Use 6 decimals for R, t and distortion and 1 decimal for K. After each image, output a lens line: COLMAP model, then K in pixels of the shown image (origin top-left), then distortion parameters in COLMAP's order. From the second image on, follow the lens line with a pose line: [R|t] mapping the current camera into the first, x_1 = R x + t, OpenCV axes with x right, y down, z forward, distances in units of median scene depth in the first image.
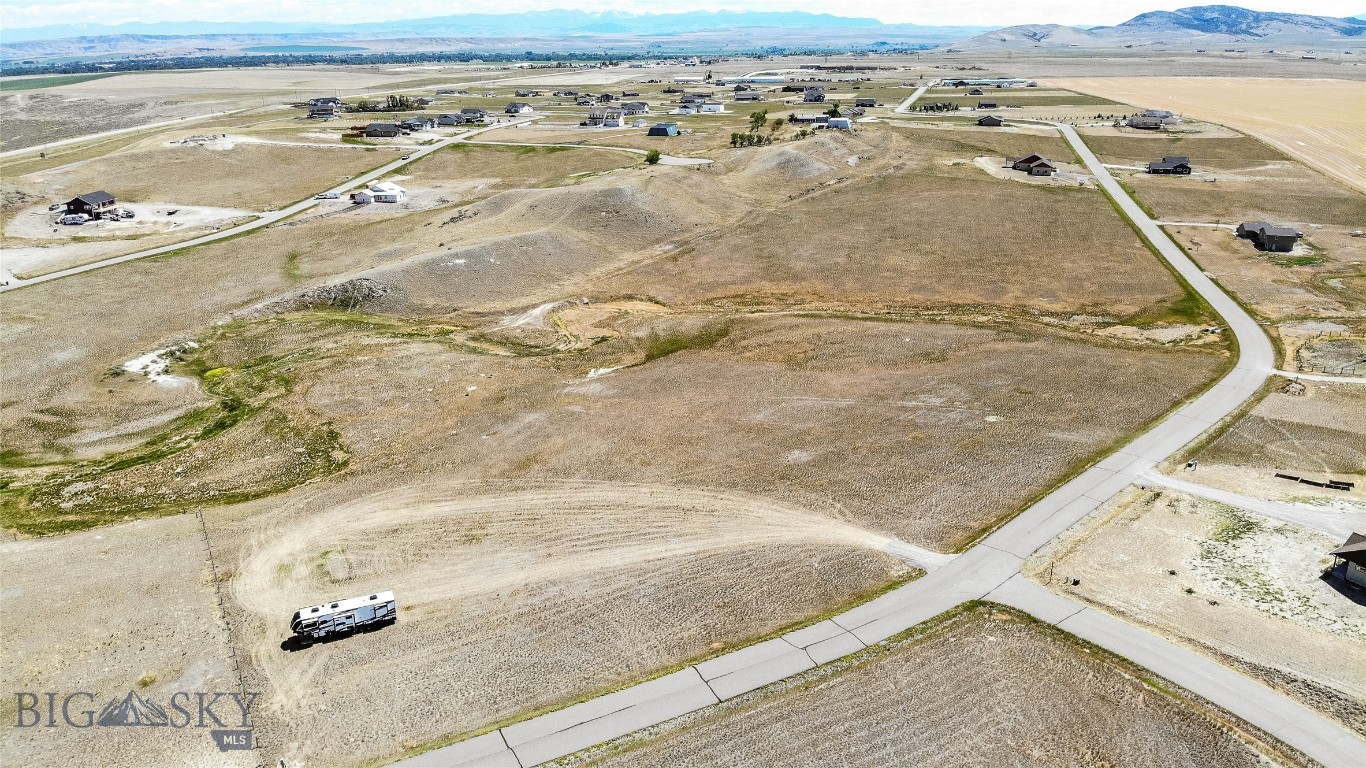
lens RADIAL K [[993.2, 0, 688.4], [0, 993.2, 394.8], [0, 0, 1]] dist [0.076317, -0.195390]
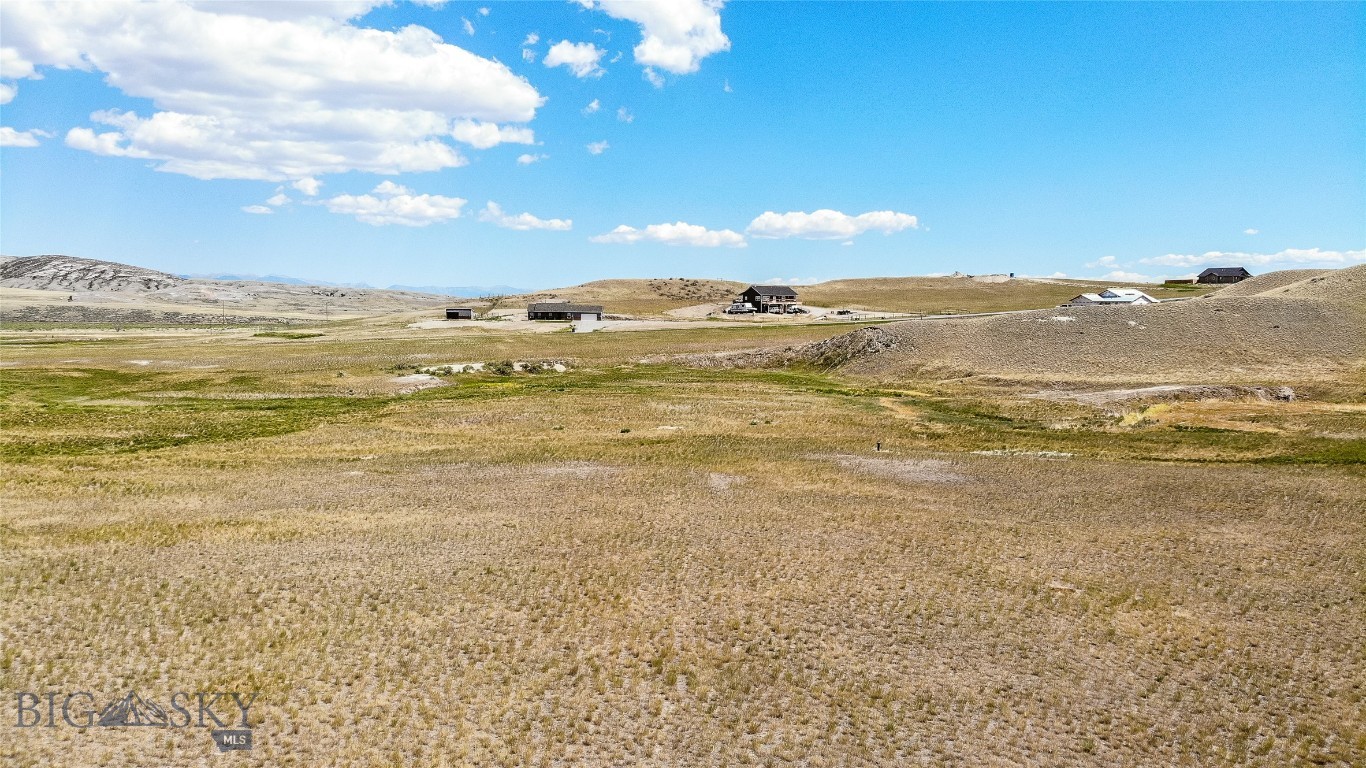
lens RADIAL K [[988.8, 0, 684.7], [0, 988.8, 361.7], [0, 0, 1]] dist [0.087682, -0.196027]
pose [[0.603425, 0.046523, -0.796061, 0.079170], [-0.276379, 0.948620, -0.154060, 0.023081], [0.747992, 0.312978, 0.585280, 0.723297]]
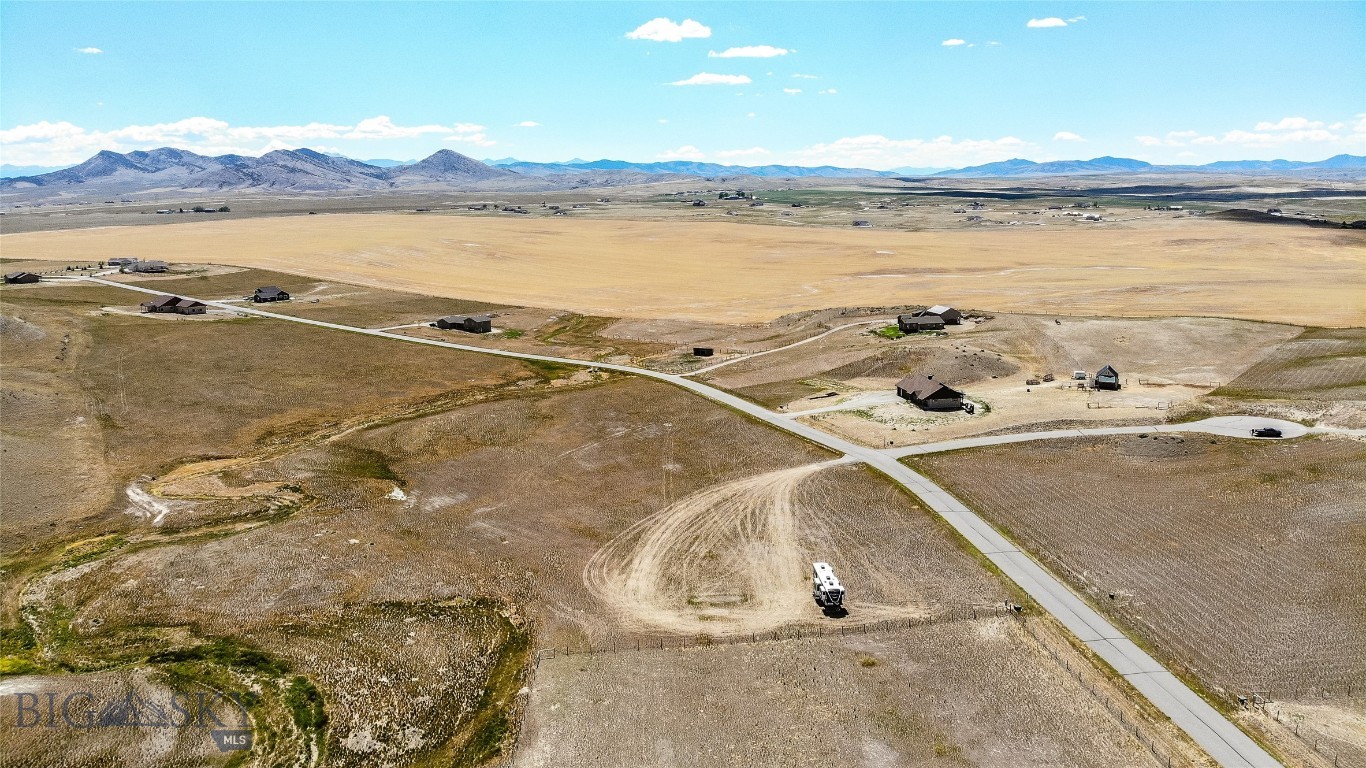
lens RADIAL K [[993.2, 0, 688.4], [0, 993.2, 394.8], [0, 0, 1]] dist [0.076317, -0.195390]
pose [[0.356306, -0.183984, 0.916077, -0.864281], [0.318343, 0.945668, 0.066108, -0.089584], [-0.878467, 0.268071, 0.395517, 0.318359]]
